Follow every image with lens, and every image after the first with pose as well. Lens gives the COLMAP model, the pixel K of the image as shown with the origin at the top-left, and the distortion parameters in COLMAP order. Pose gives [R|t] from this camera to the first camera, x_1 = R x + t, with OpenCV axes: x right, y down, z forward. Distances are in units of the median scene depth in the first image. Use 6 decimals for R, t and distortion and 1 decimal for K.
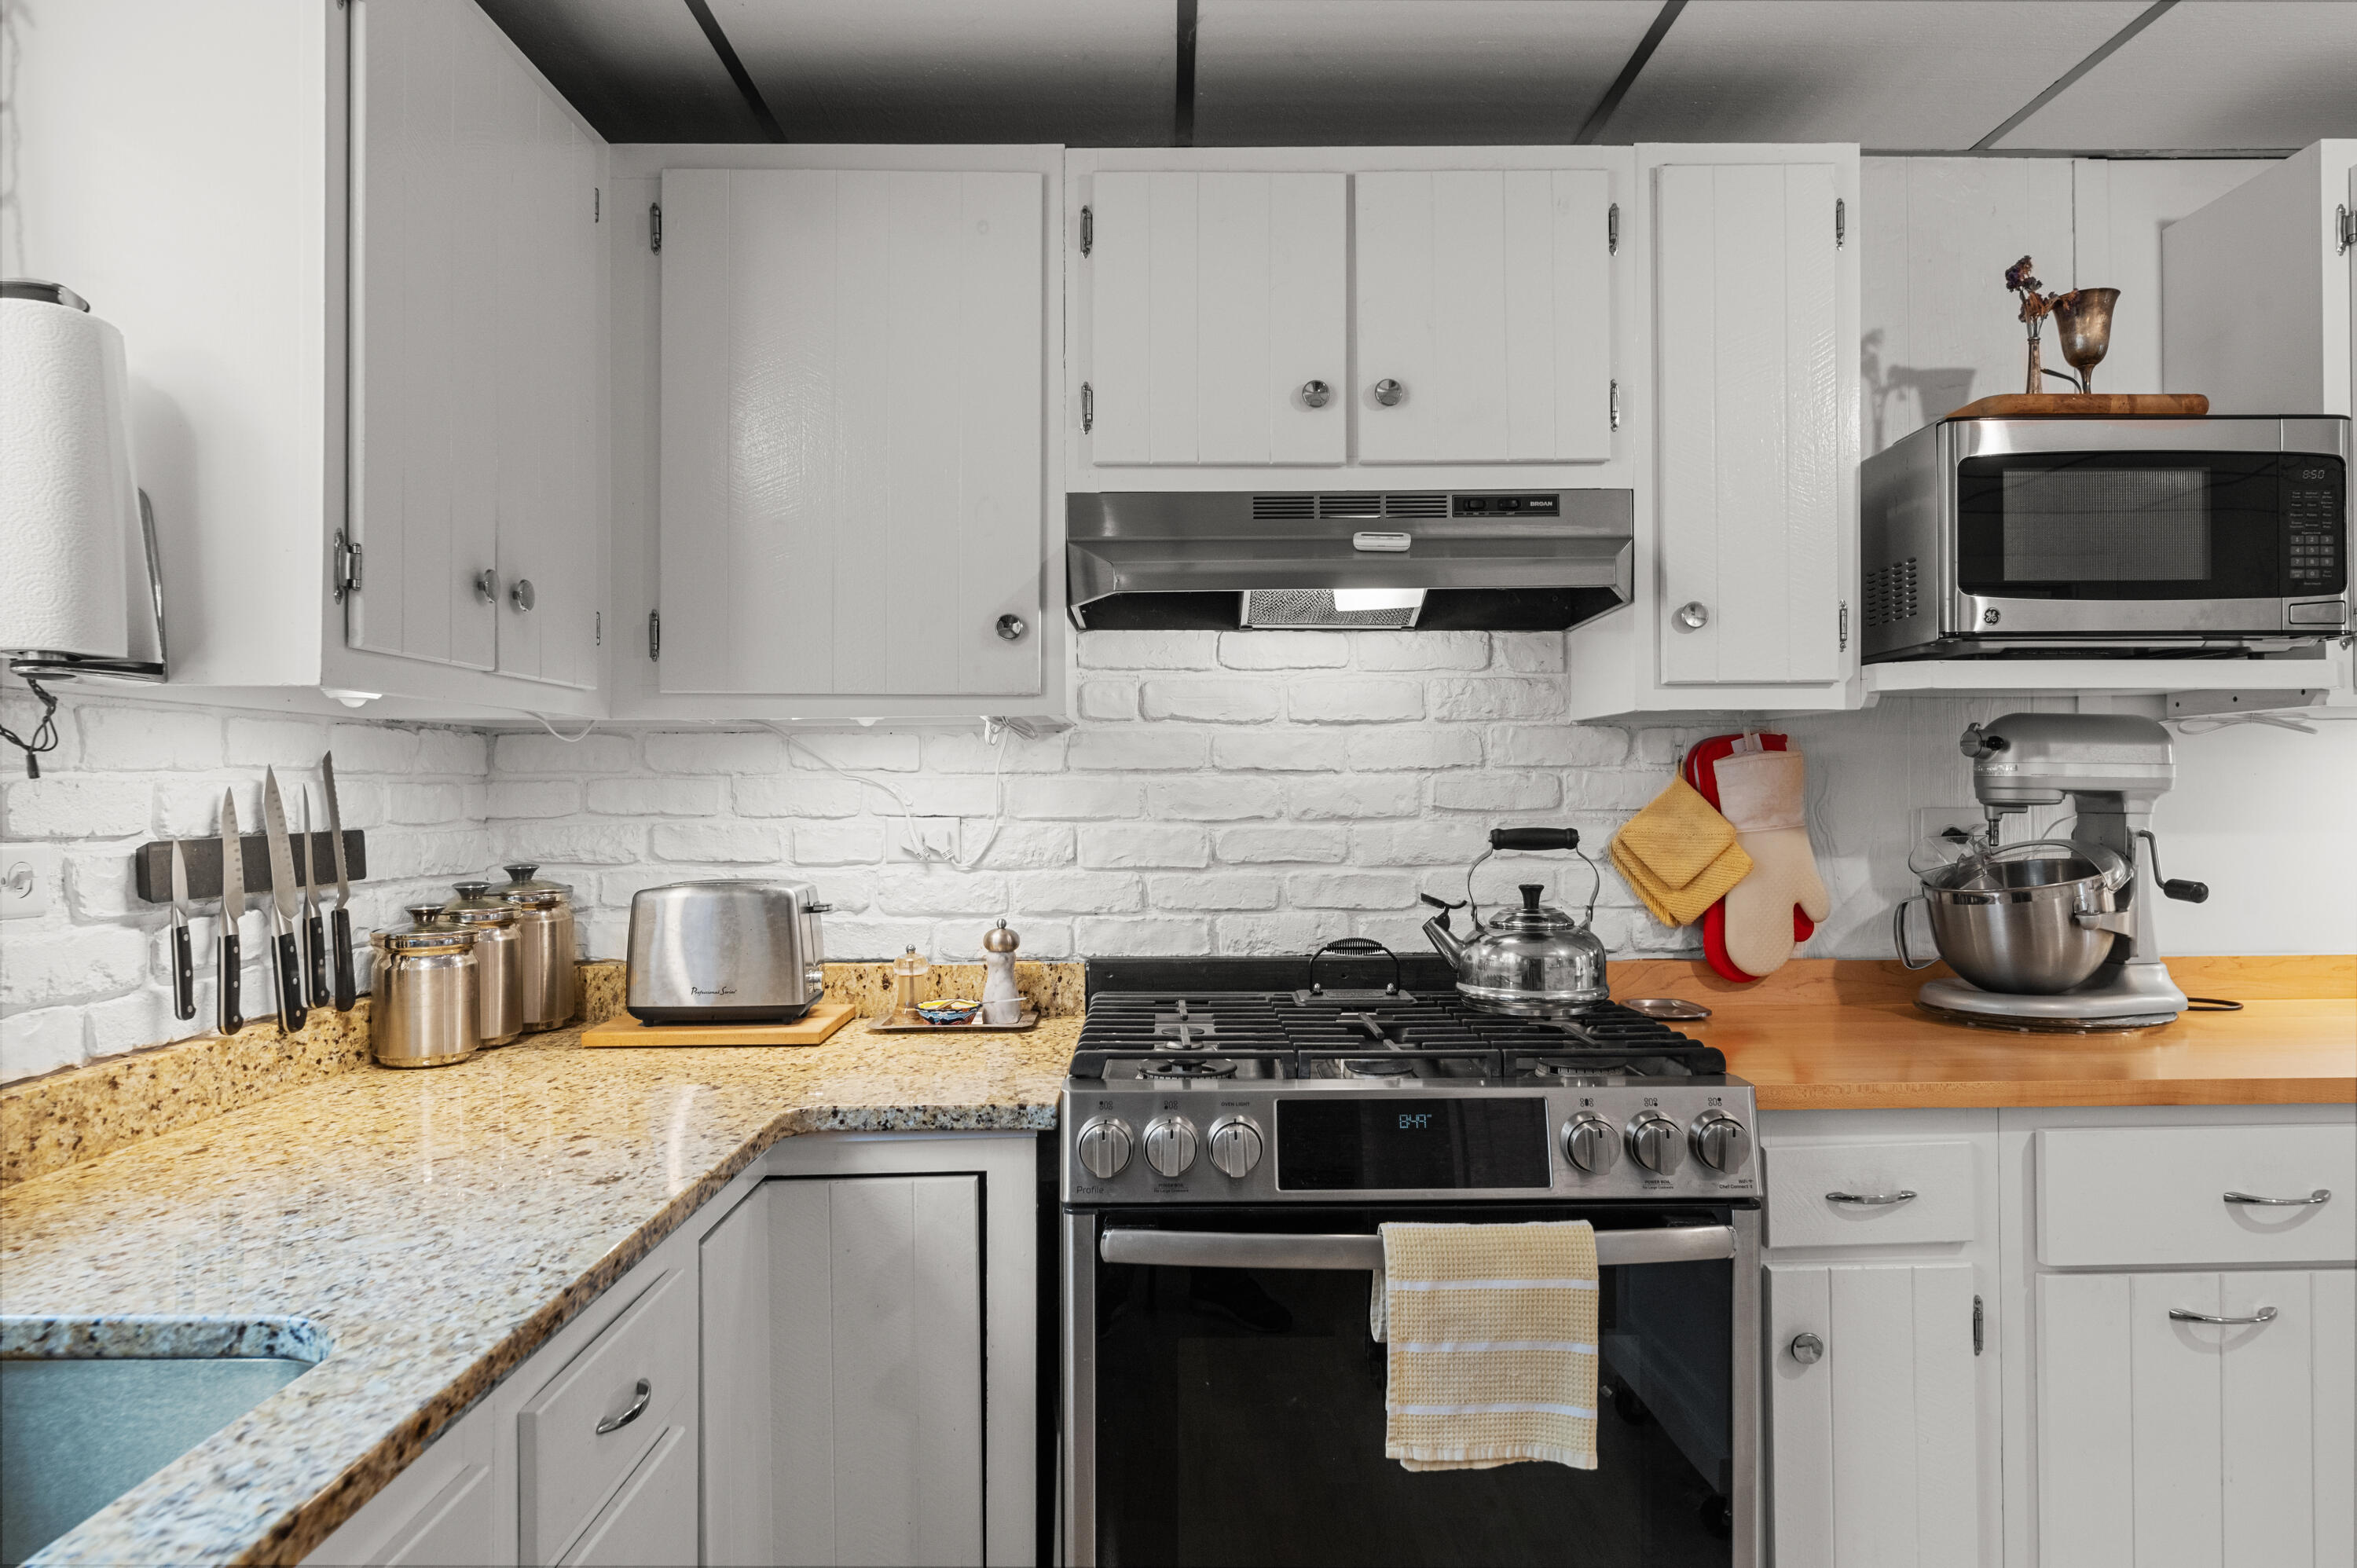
lens RADIAL K [[1530.2, 0, 1185.2], [0, 1530.2, 791.1], [0, 0, 1]] dist [-0.001406, 0.000555]
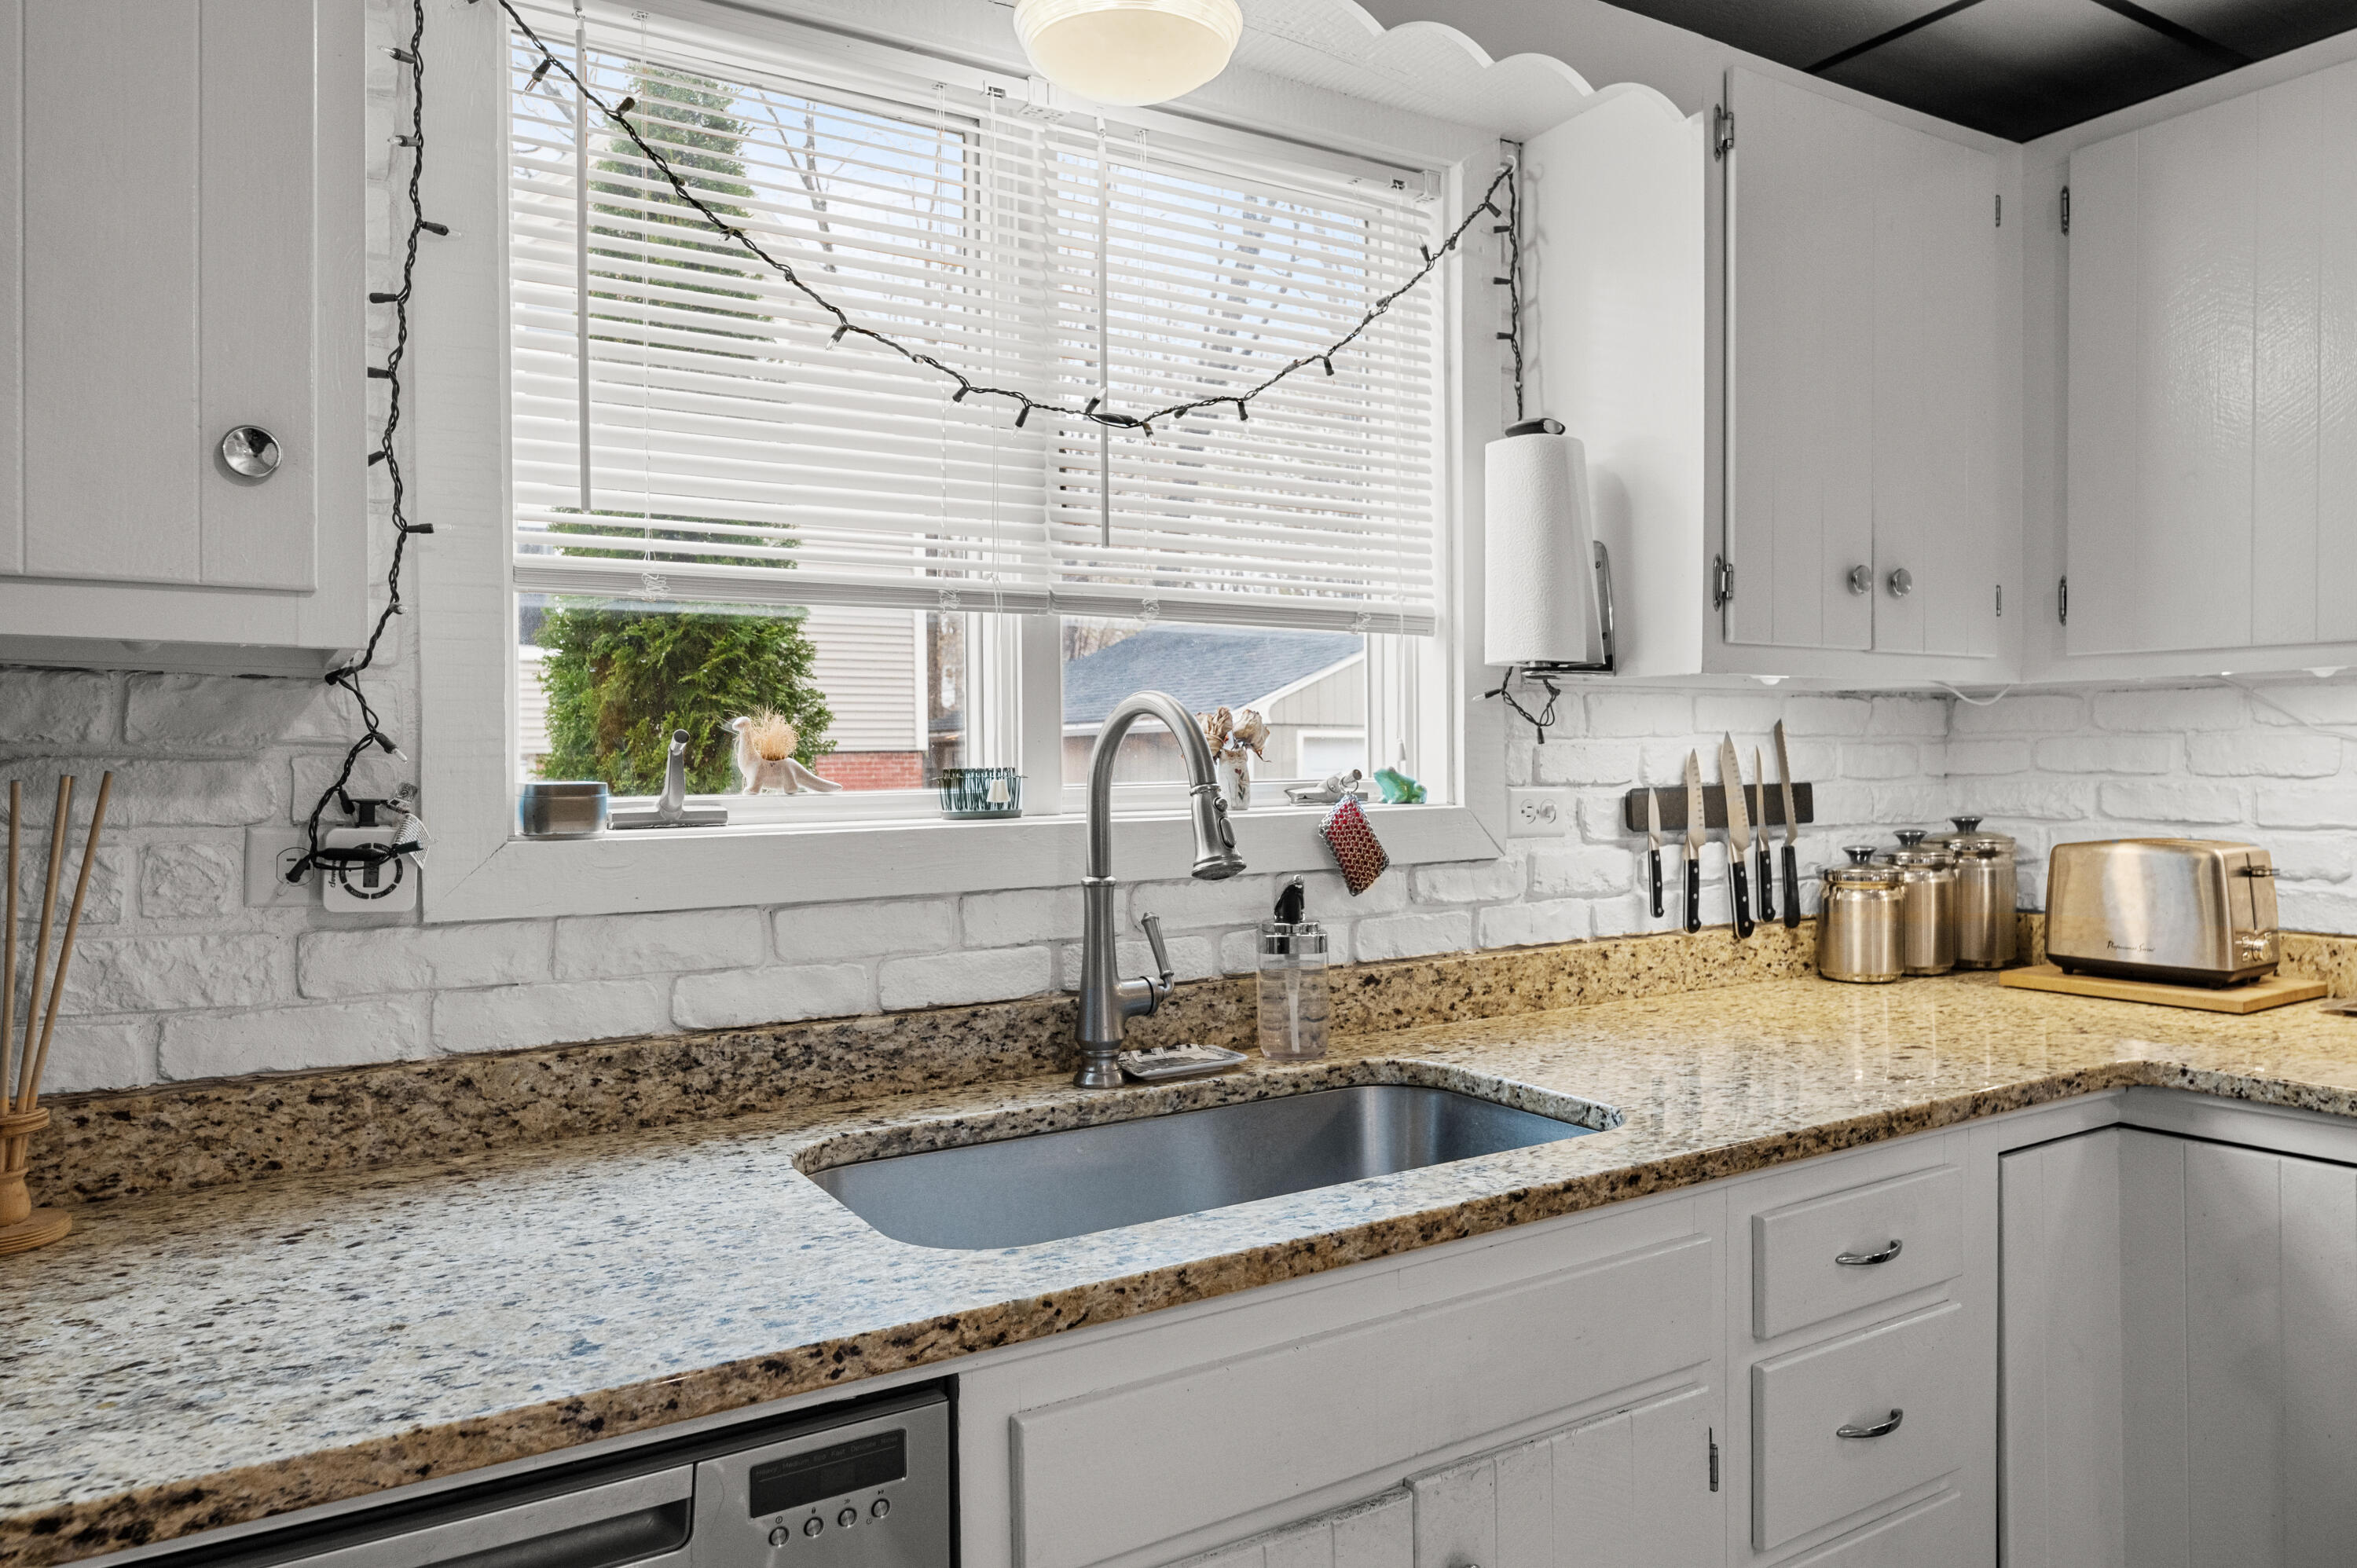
lens RADIAL K [[1530.2, 0, 1180.9], [0, 1530.2, 776.8], [0, 0, 1]] dist [-0.001406, 0.000555]
pose [[0.523449, 0.010760, -0.851989, 0.247041], [0.005157, 0.999862, 0.015796, -0.001160], [0.852041, -0.012662, 0.523321, -0.070400]]
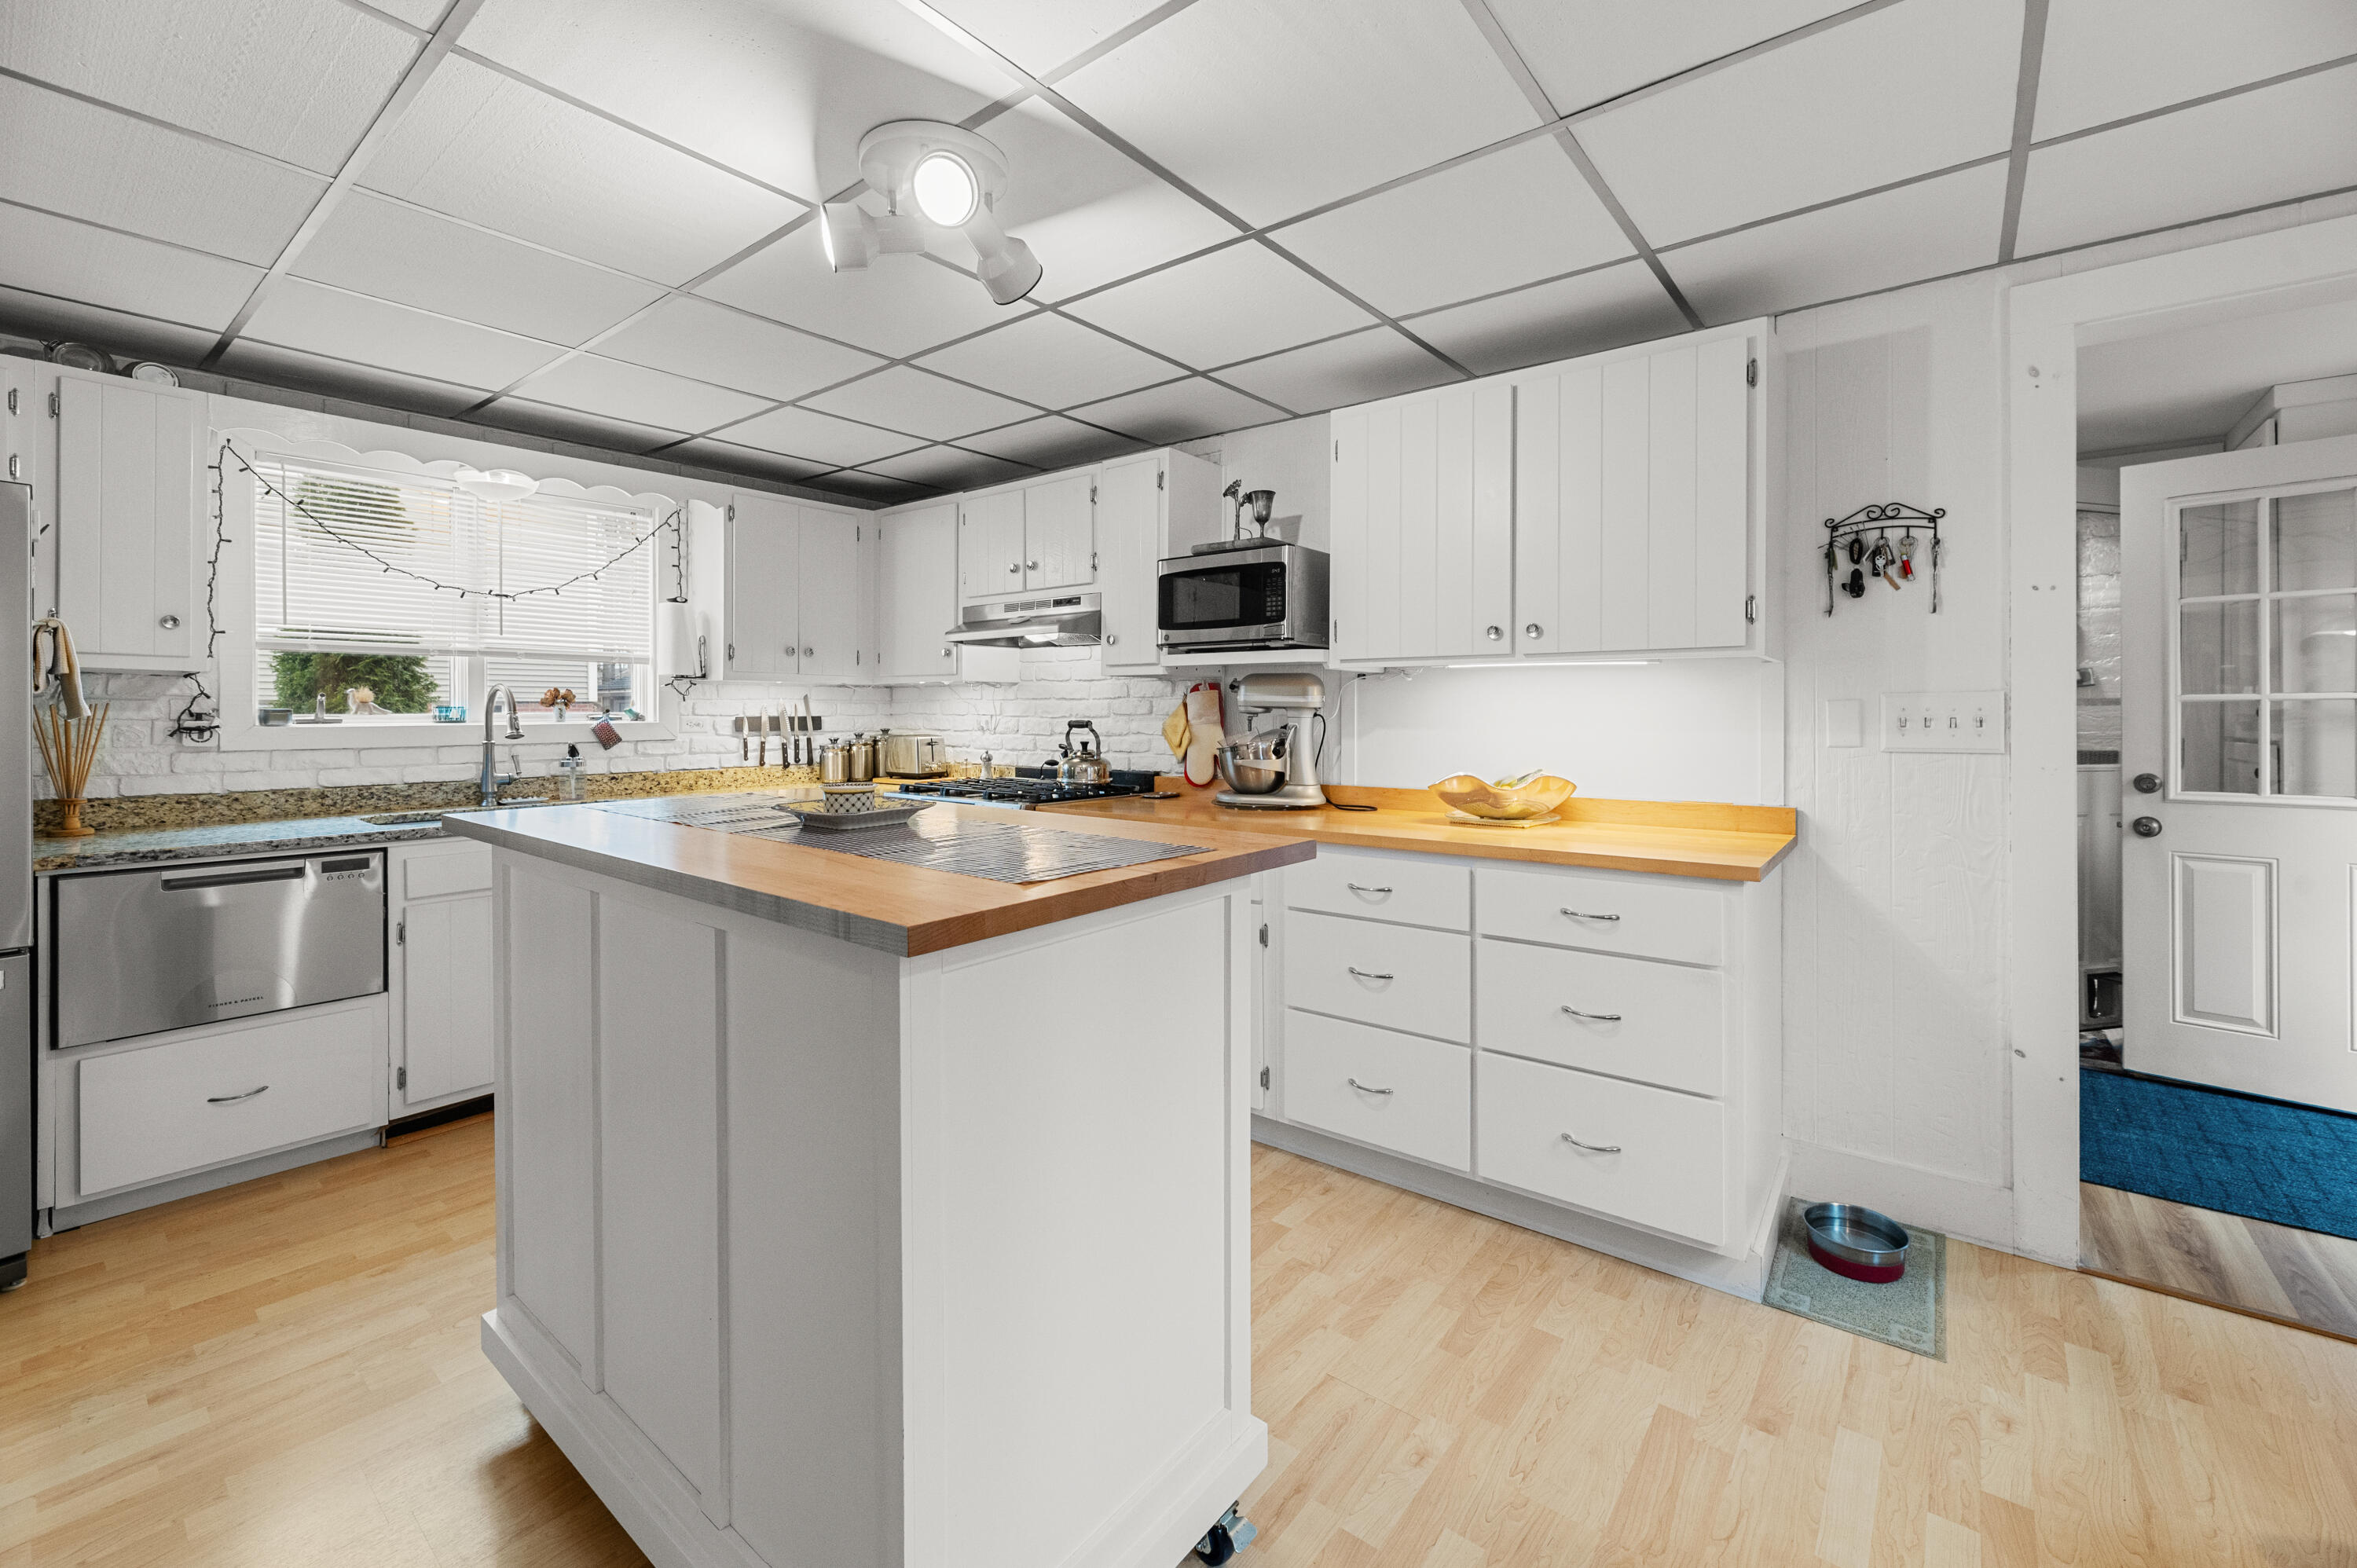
lens RADIAL K [[967.3, 0, 1178.7], [0, 967.3, 719.6], [0, 0, 1]] dist [0.000566, 0.000023]
pose [[0.783518, 0.010830, -0.621275, 1.552533], [-0.005850, 0.999932, 0.010053, 0.005571], [0.621342, -0.004243, 0.783528, -0.251845]]
